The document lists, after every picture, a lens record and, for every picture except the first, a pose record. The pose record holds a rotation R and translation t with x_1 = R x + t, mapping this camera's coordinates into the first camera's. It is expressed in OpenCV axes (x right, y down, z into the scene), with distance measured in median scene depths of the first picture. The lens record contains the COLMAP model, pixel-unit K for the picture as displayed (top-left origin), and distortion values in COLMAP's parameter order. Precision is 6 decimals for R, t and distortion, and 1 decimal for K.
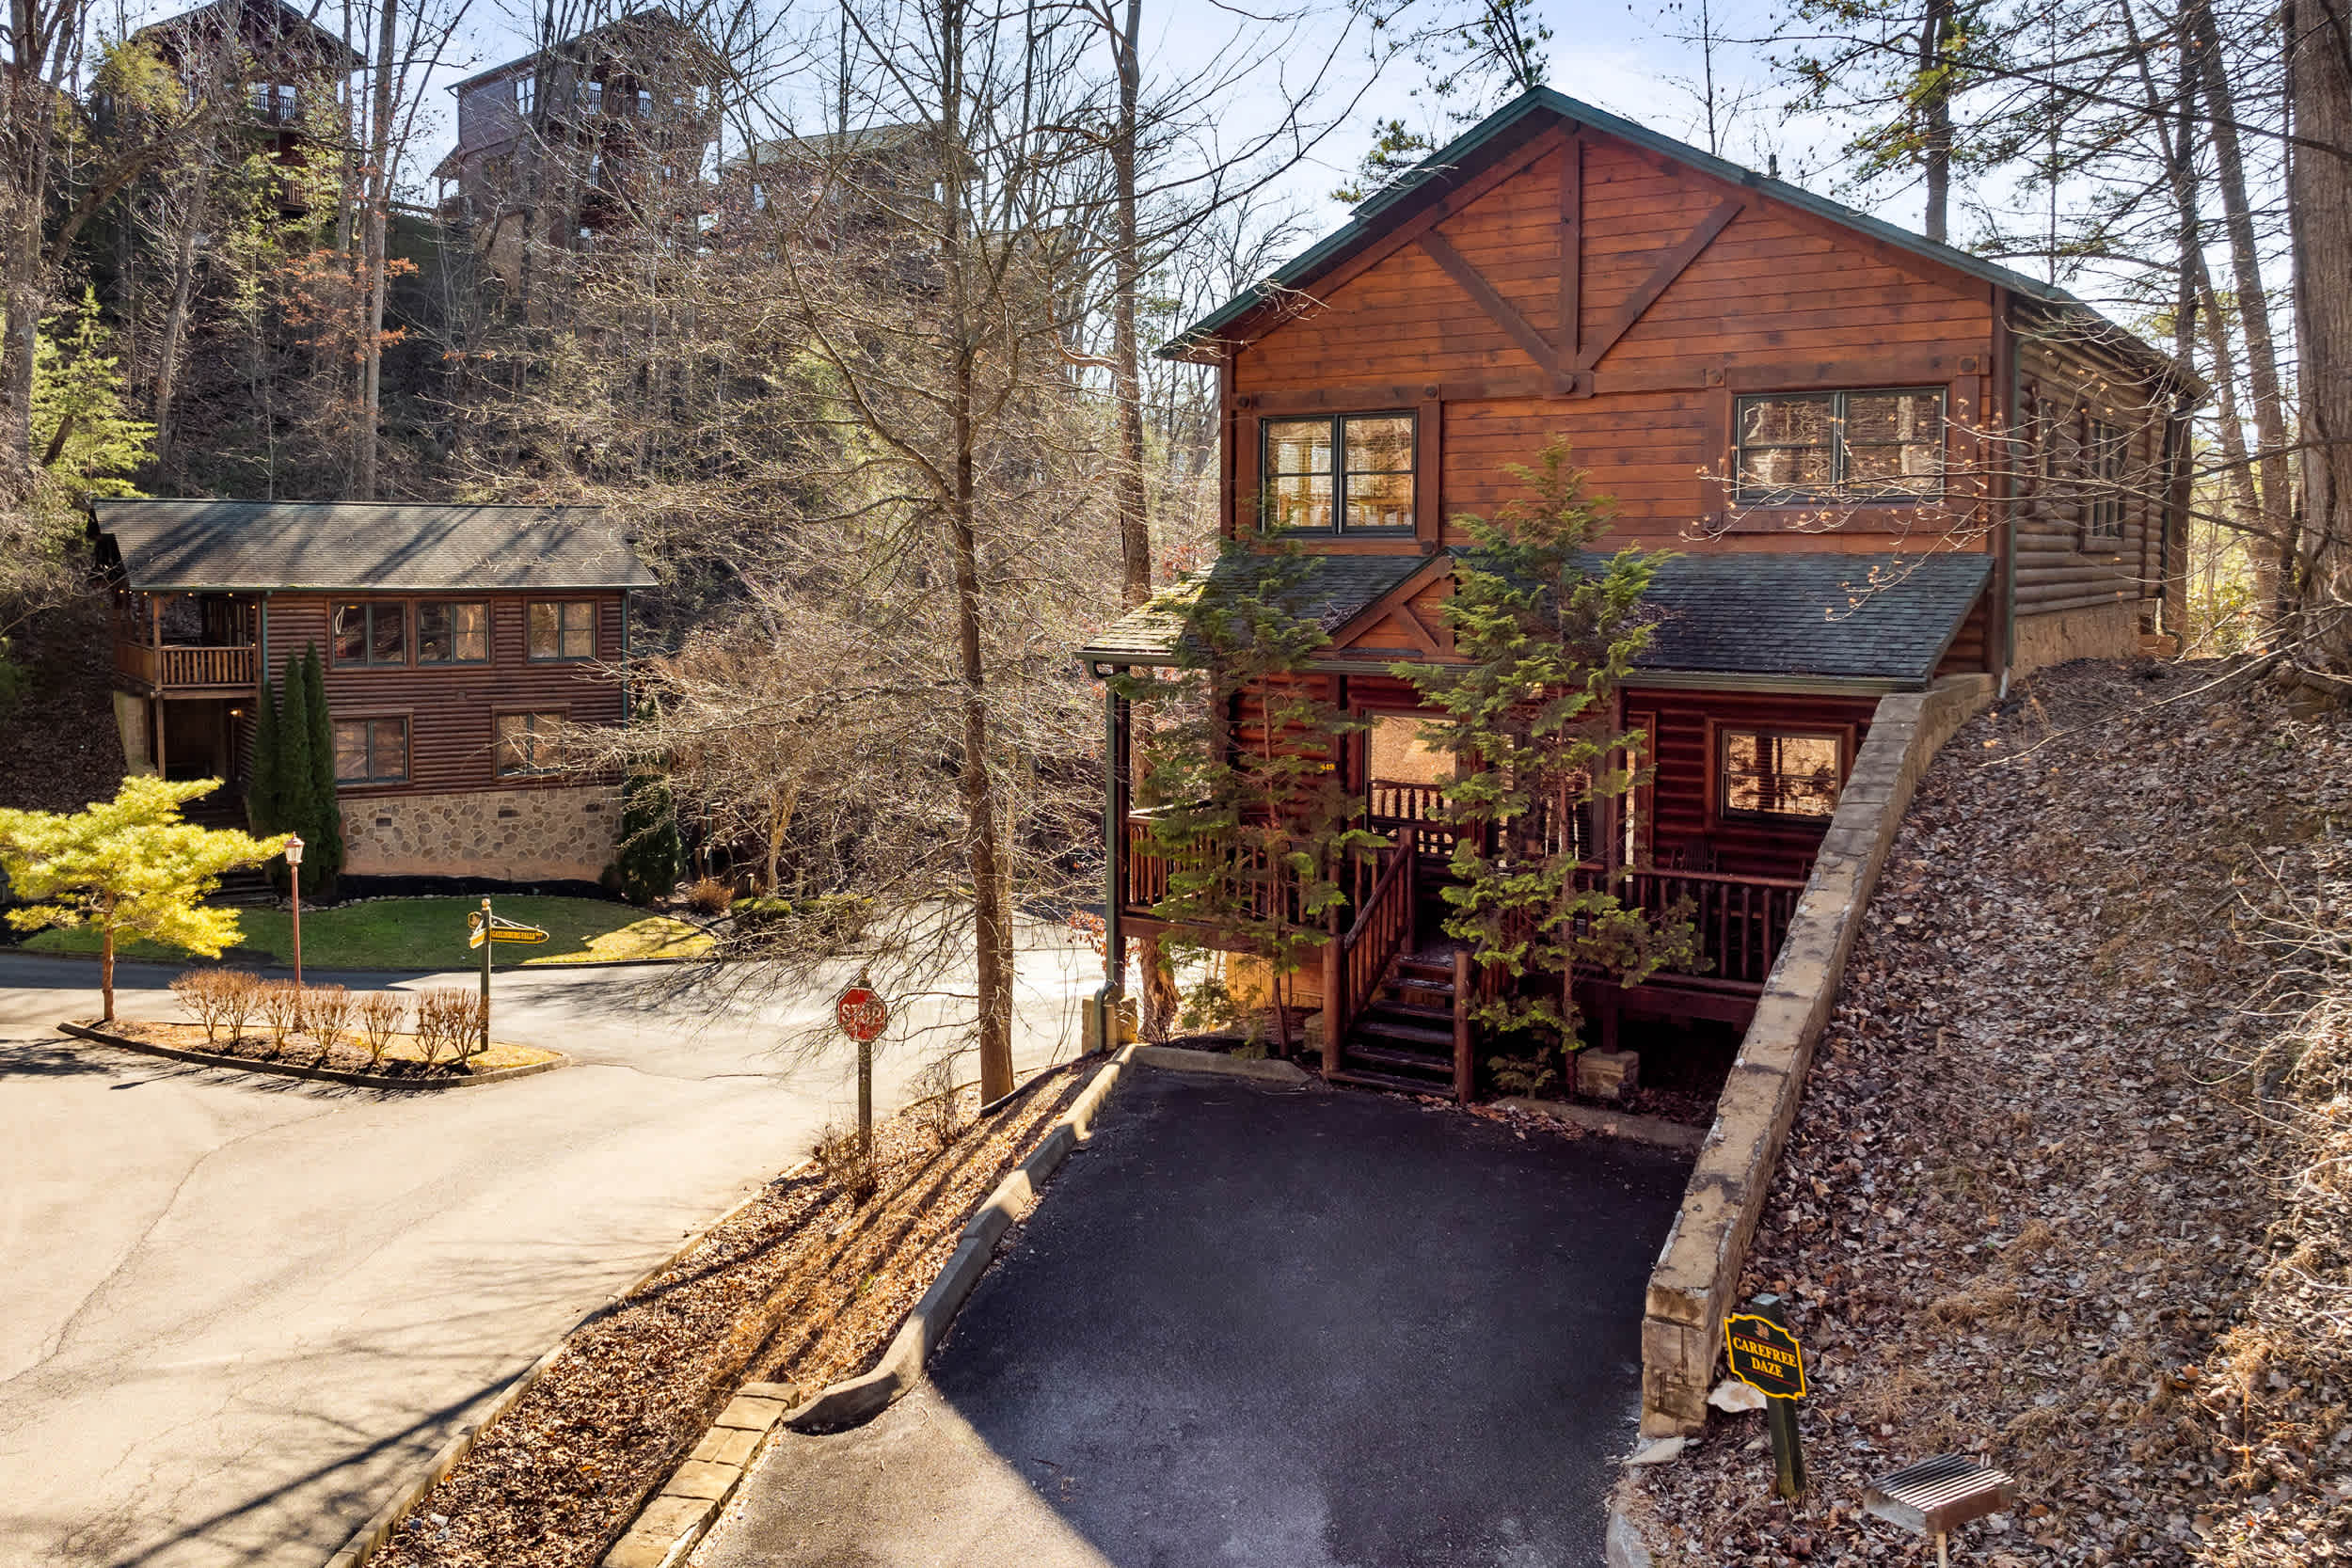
lens RADIAL K [[1699.1, 0, 1205.9], [0, 1699.1, 705.7], [0, 0, 1]] dist [-0.049877, 0.010629]
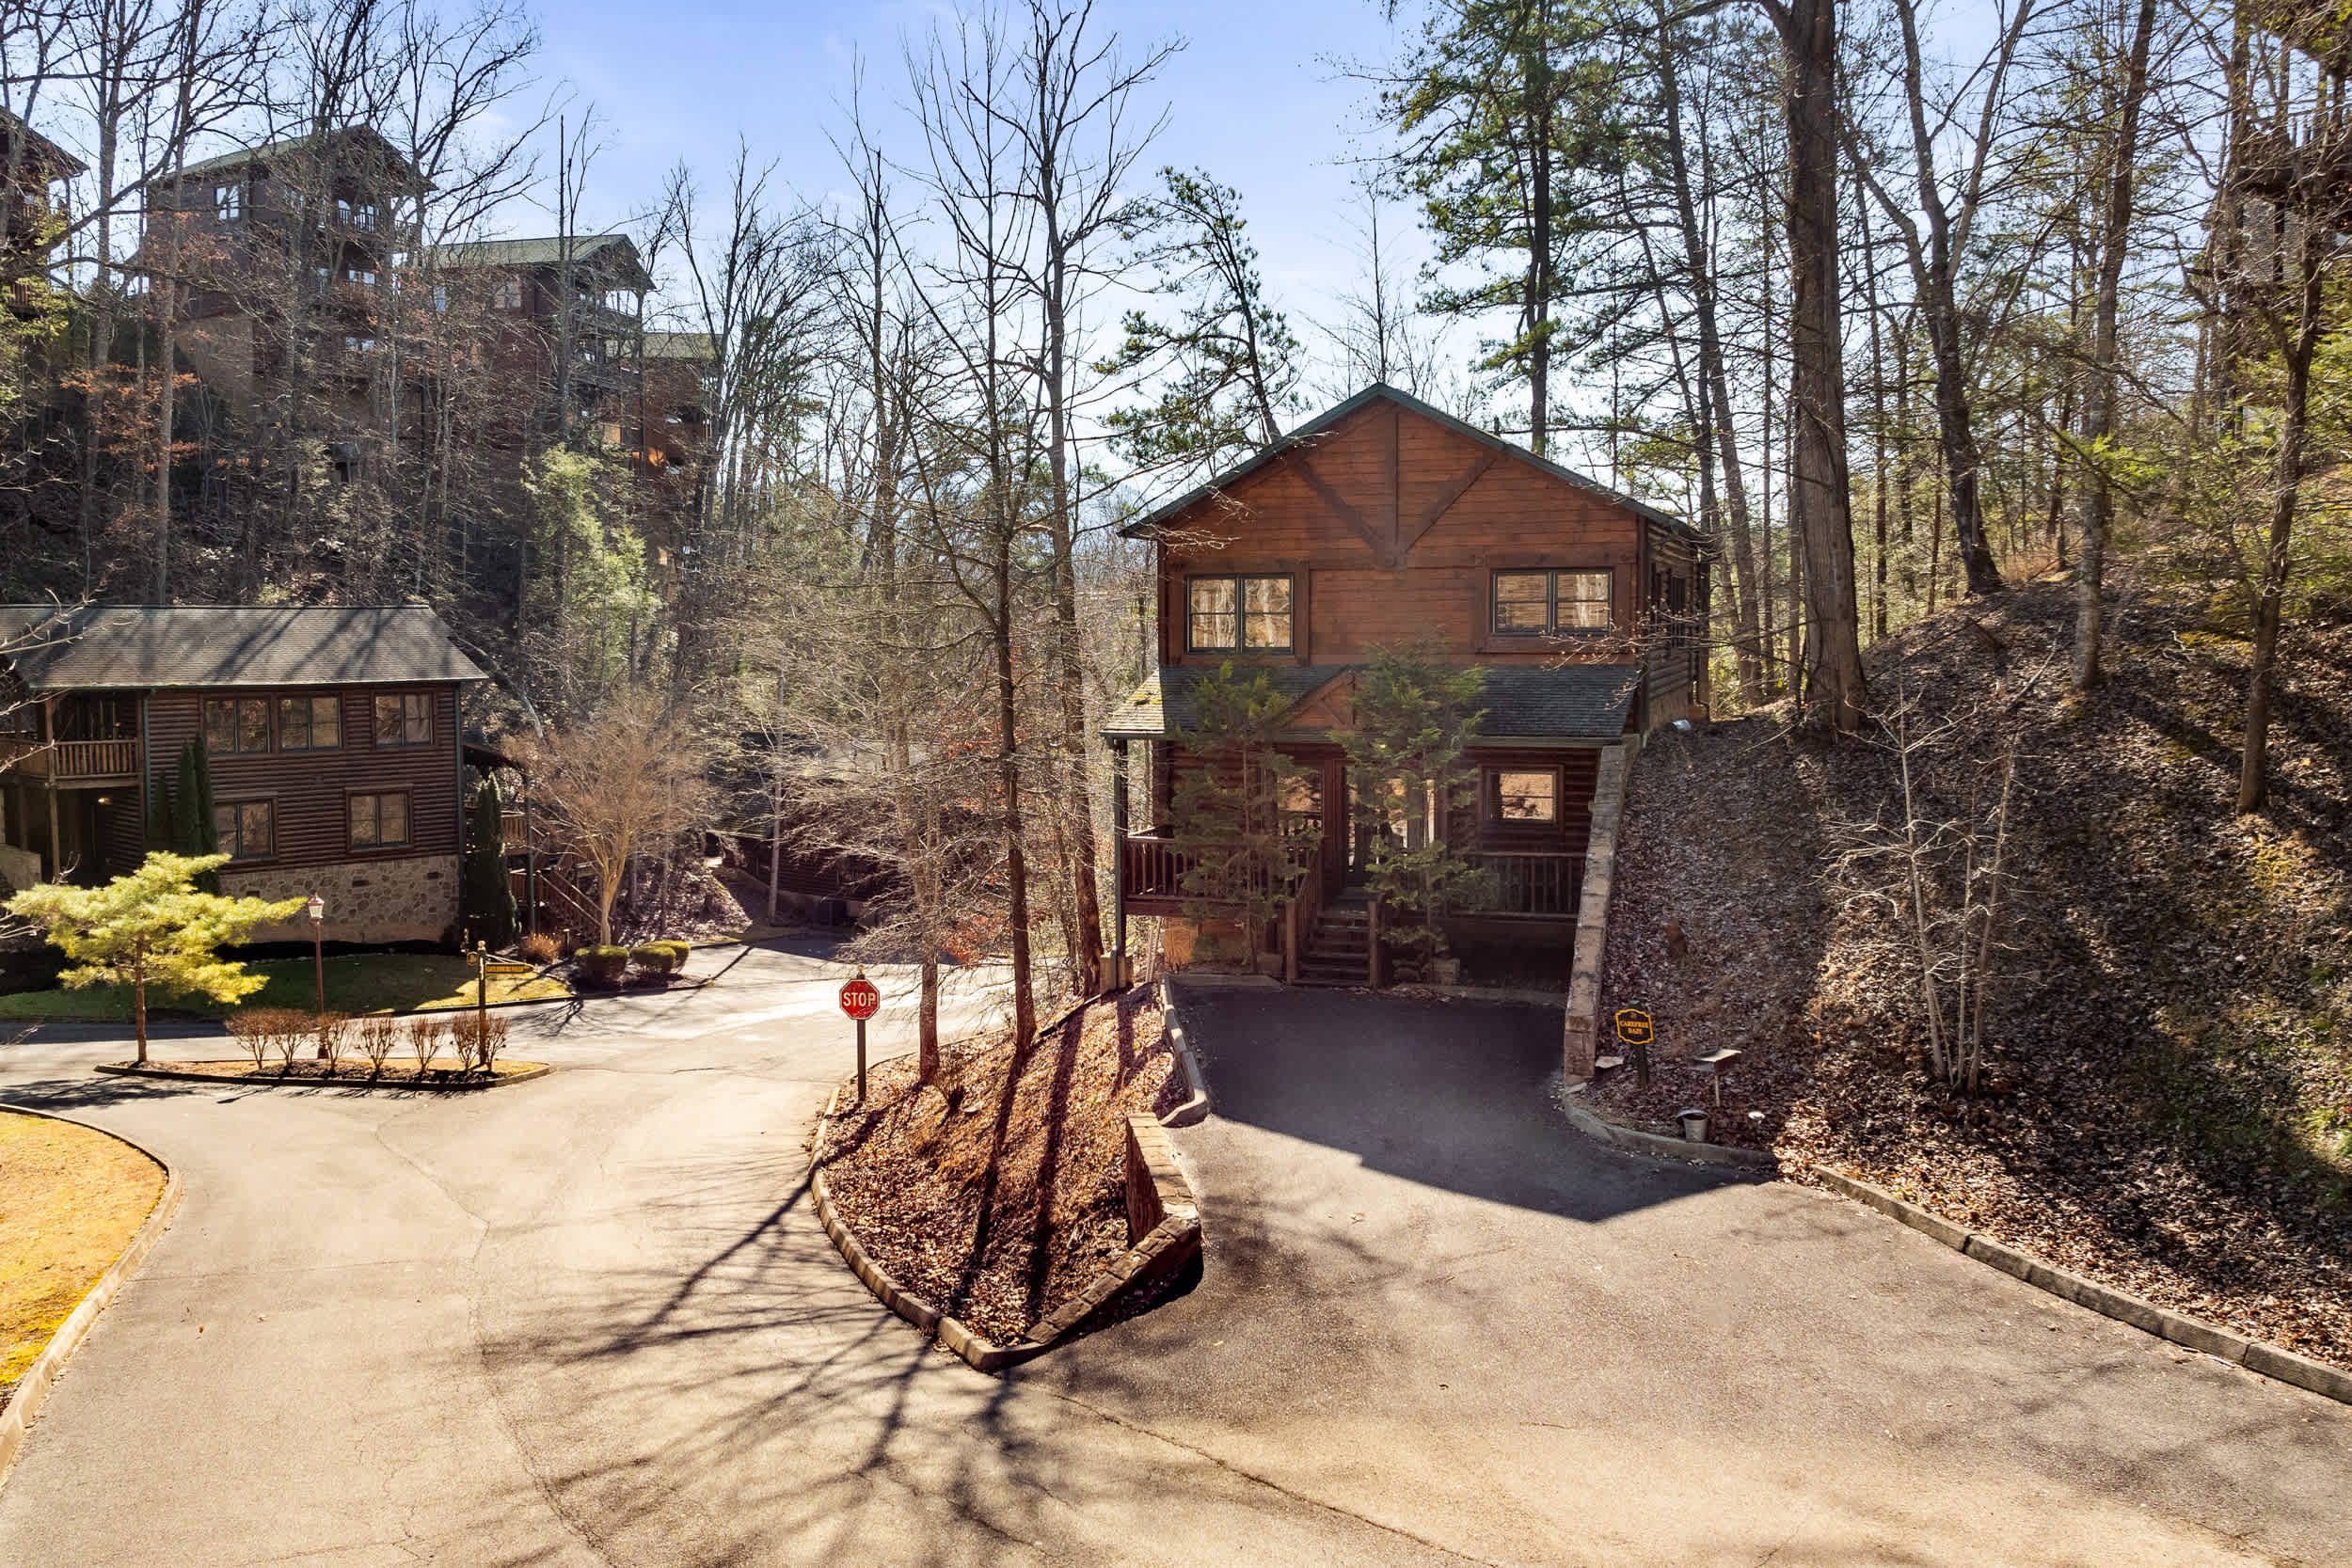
lens RADIAL K [[1699.1, 0, 1175.4], [0, 1699.1, 782.8], [0, 0, 1]] dist [-0.049877, 0.010629]
pose [[0.965894, -0.029287, 0.257275, -0.253842], [0.027428, 0.999565, 0.010810, -0.000094], [-0.257480, -0.003385, 0.966278, -0.323276]]
